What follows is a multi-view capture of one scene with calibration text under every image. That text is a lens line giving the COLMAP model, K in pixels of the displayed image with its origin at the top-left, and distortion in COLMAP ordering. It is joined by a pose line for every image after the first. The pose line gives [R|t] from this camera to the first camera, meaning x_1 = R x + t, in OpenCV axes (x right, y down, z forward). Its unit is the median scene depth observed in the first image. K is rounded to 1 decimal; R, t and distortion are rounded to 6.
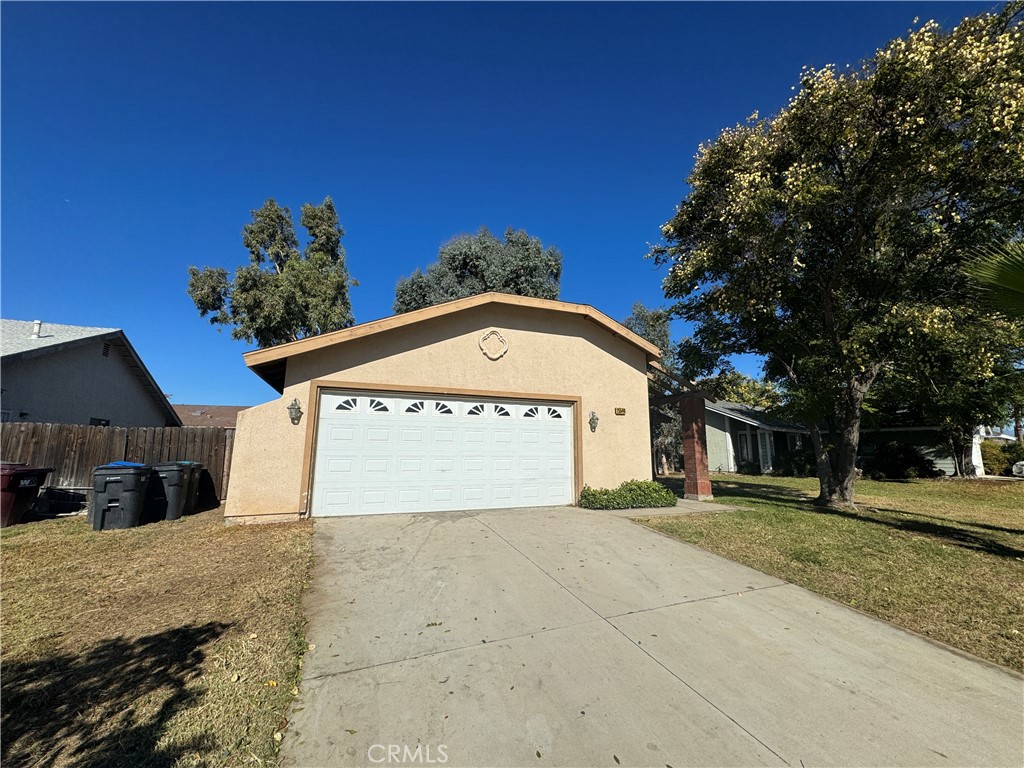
lens RADIAL K [[406.7, 0, 512.9], [0, 406.7, 383.1], [0, 0, 1]] dist [-0.003414, 0.000099]
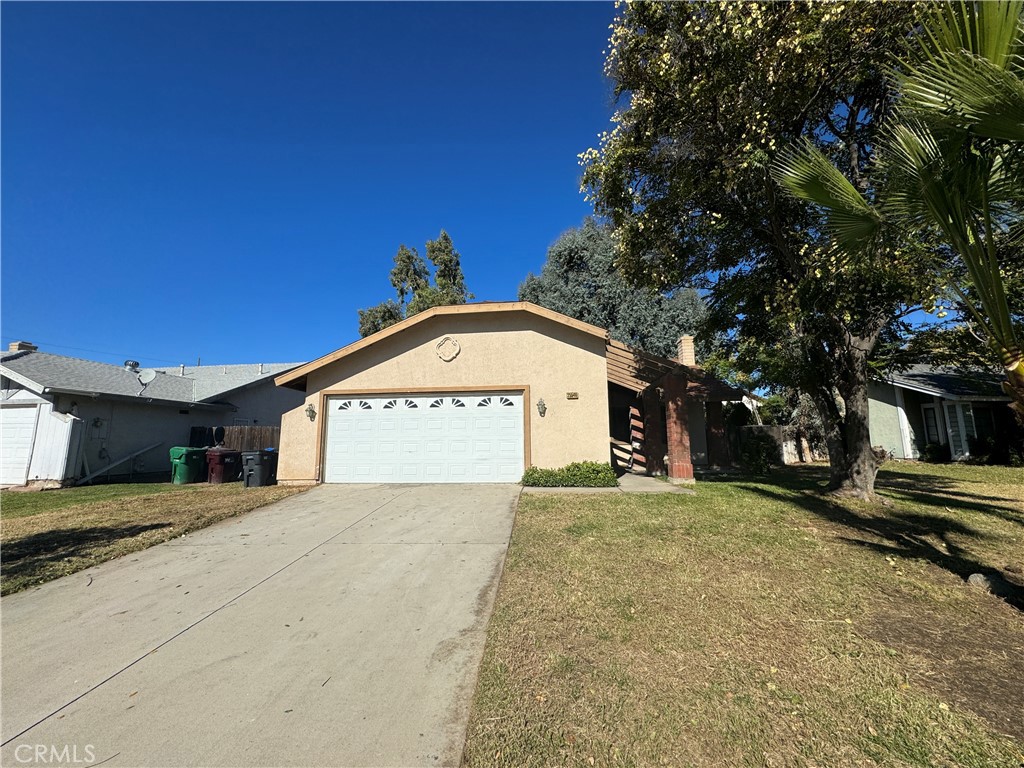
lens RADIAL K [[405.5, 0, 511.1], [0, 405.5, 385.5], [0, 0, 1]] dist [-0.001910, 0.000154]
pose [[0.886275, -0.079730, -0.456245, 0.634682], [0.093315, 0.995610, 0.007283, 0.022407], [0.453661, -0.049029, 0.889825, 0.006768]]
